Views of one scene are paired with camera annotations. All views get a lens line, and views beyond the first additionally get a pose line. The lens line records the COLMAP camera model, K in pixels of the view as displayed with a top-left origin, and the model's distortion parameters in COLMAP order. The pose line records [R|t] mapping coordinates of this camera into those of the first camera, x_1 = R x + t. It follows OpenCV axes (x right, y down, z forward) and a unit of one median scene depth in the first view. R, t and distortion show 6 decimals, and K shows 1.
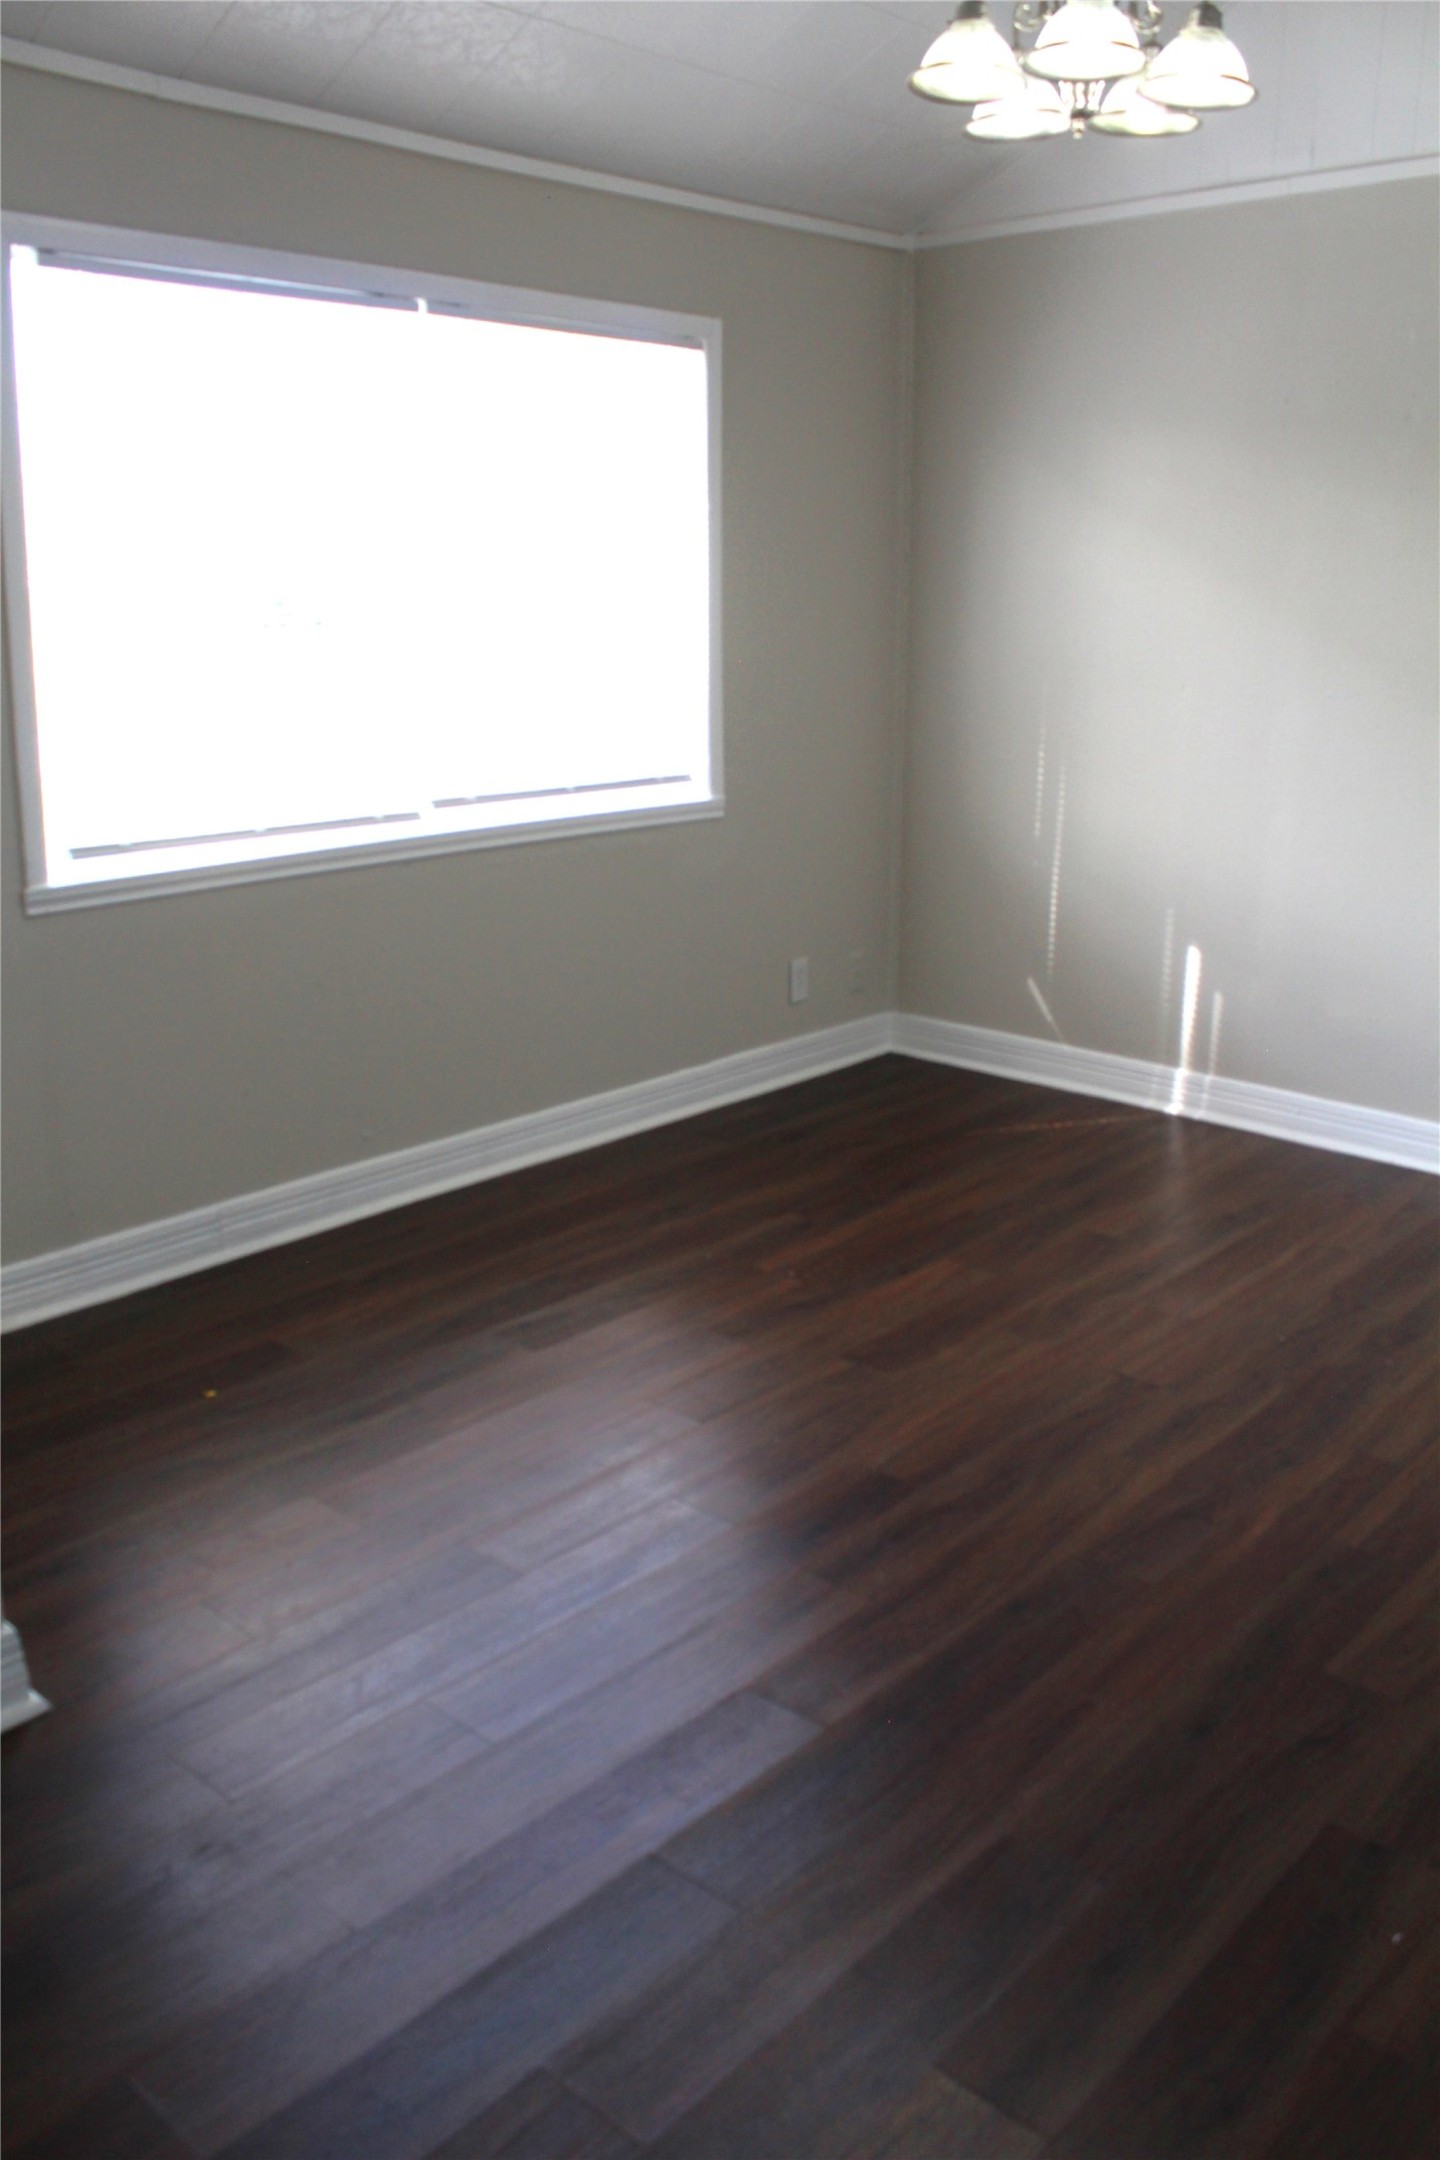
lens RADIAL K [[1812.8, 0, 716.2], [0, 1812.8, 1078.6], [0, 0, 1]] dist [-0.161024, 0.141815]
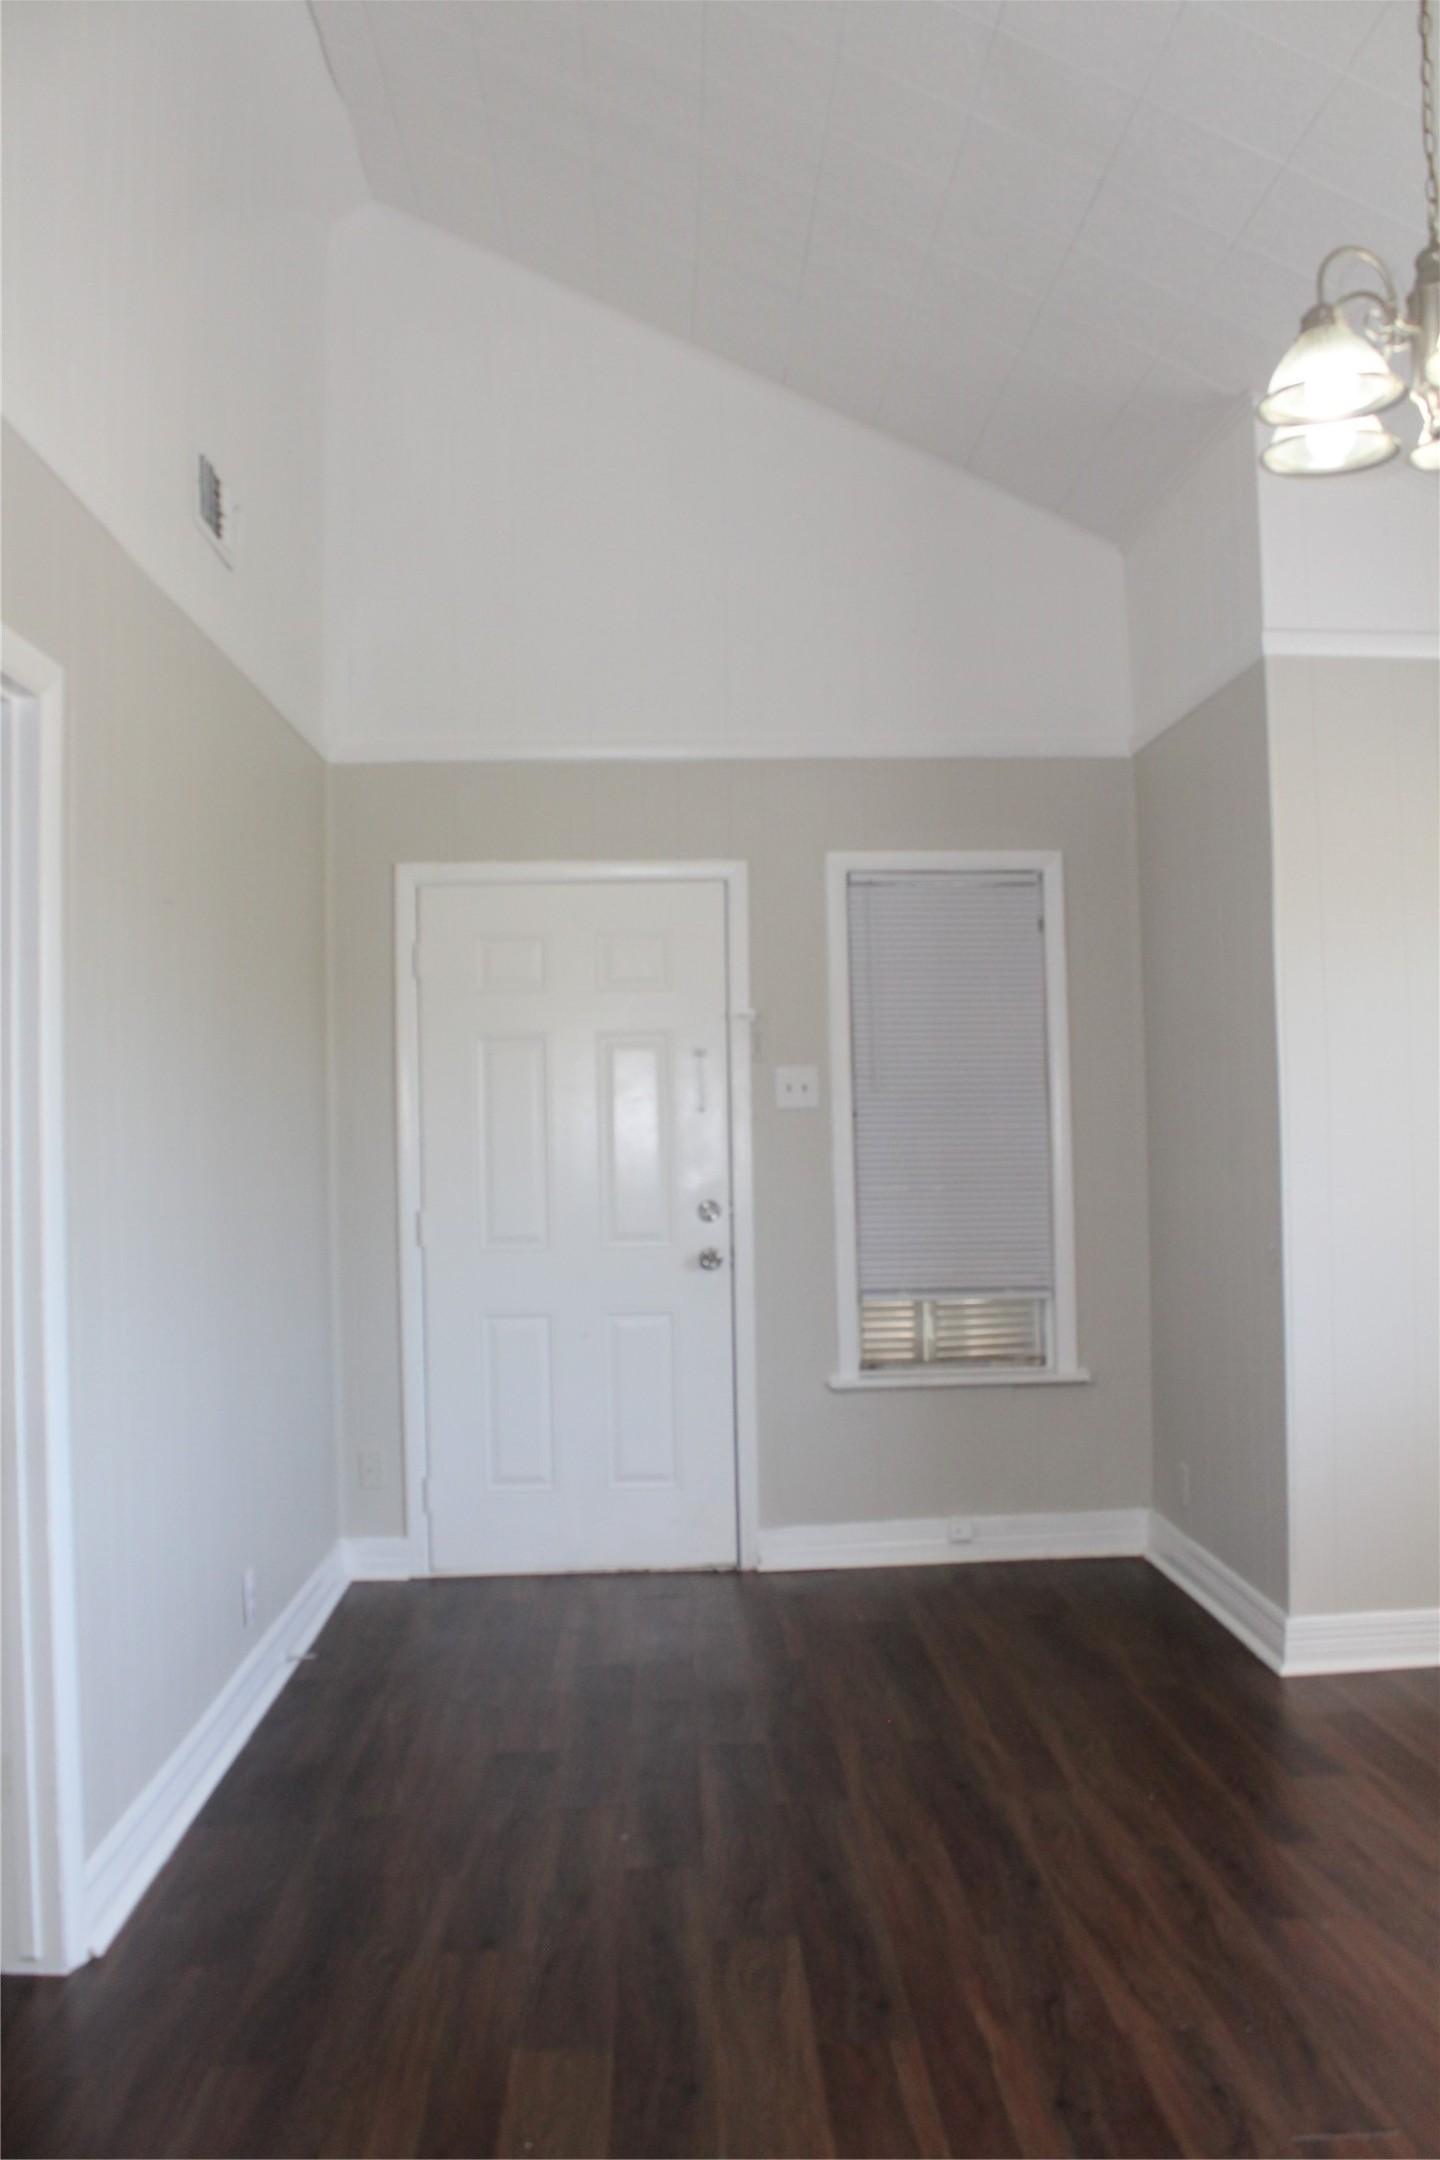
lens RADIAL K [[1812.8, 0, 716.2], [0, 1812.8, 1078.6], [0, 0, 1]] dist [-0.161024, 0.141815]
pose [[-0.724637, -0.008695, -0.689076, 0.909755], [-0.163963, 0.973381, 0.160141, -0.298747], [0.669341, 0.229027, -0.706774, 1.267666]]
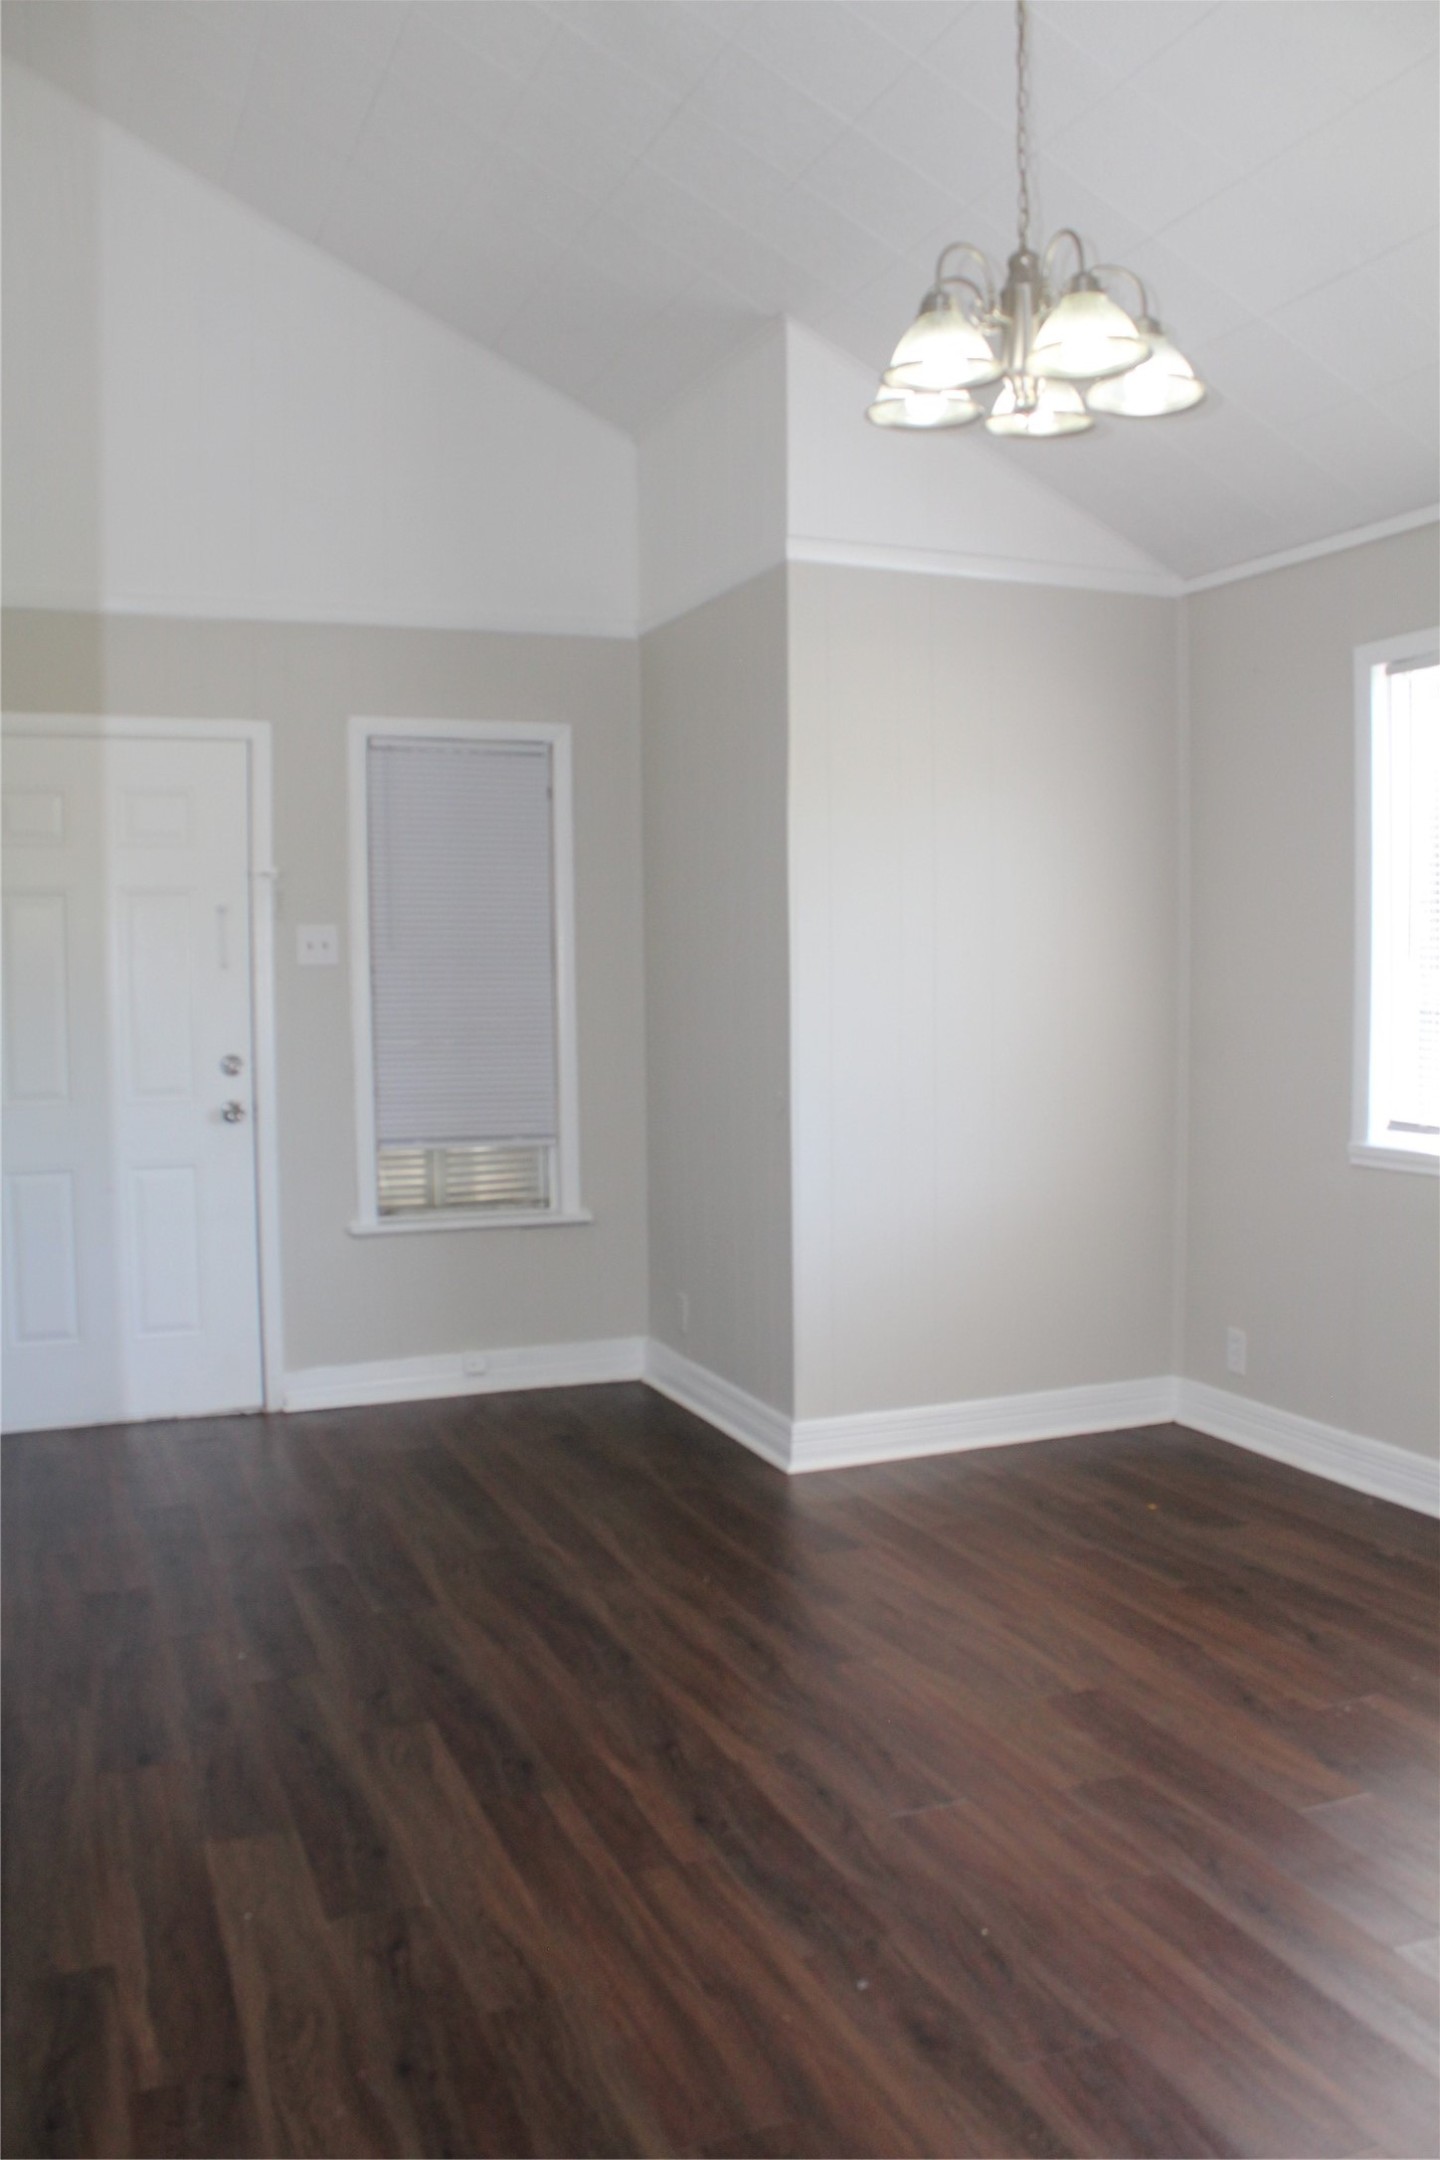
lens RADIAL K [[1812.8, 0, 716.2], [0, 1812.8, 1078.6], [0, 0, 1]] dist [-0.161024, 0.141815]
pose [[-0.458325, 0.054227, -0.887129, 1.053900], [-0.223643, 0.958985, 0.174162, -0.295830], [0.860187, 0.278223, -0.427399, 1.228897]]
